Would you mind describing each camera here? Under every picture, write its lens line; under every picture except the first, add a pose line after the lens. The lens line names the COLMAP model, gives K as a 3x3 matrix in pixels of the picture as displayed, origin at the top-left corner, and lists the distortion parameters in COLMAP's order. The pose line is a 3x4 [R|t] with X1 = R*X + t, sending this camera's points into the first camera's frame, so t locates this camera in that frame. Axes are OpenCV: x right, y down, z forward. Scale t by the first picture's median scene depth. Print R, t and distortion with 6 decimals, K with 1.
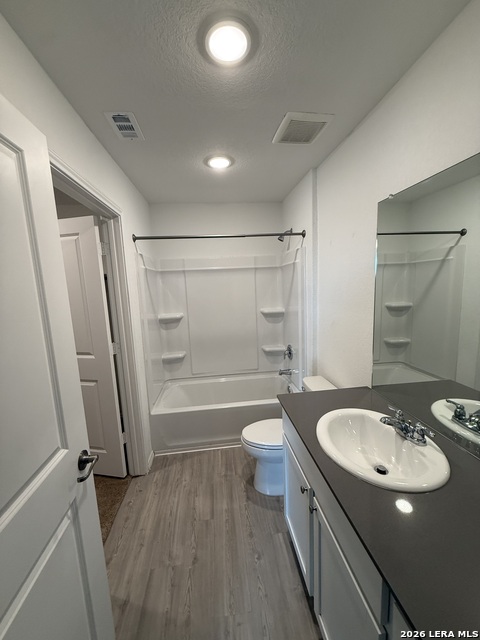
lens RADIAL K [[259.7, 0, 242.2], [0, 259.7, 321.4], [0, 0, 1]] dist [0.006179, -0.000650]
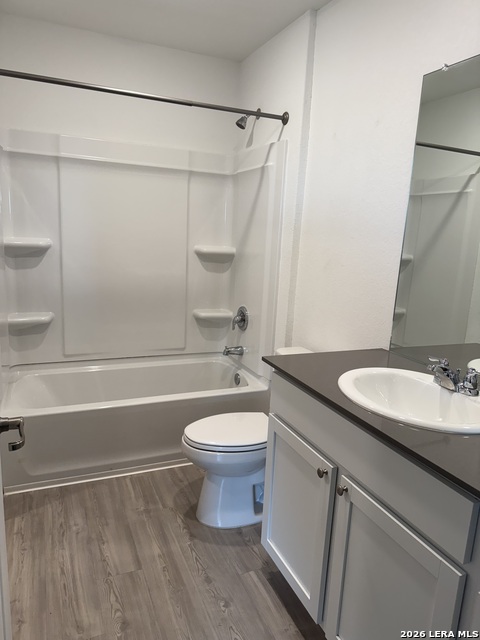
lens RADIAL K [[463.3, 0, 236.4], [0, 463.3, 335.0], [0, 0, 1]] dist [0.069311, -0.086053]
pose [[0.952476, 0.028572, 0.303272, -0.193373], [-0.048222, 0.997180, 0.057503, 0.113463], [-0.300774, -0.069394, 0.951168, -0.048478]]
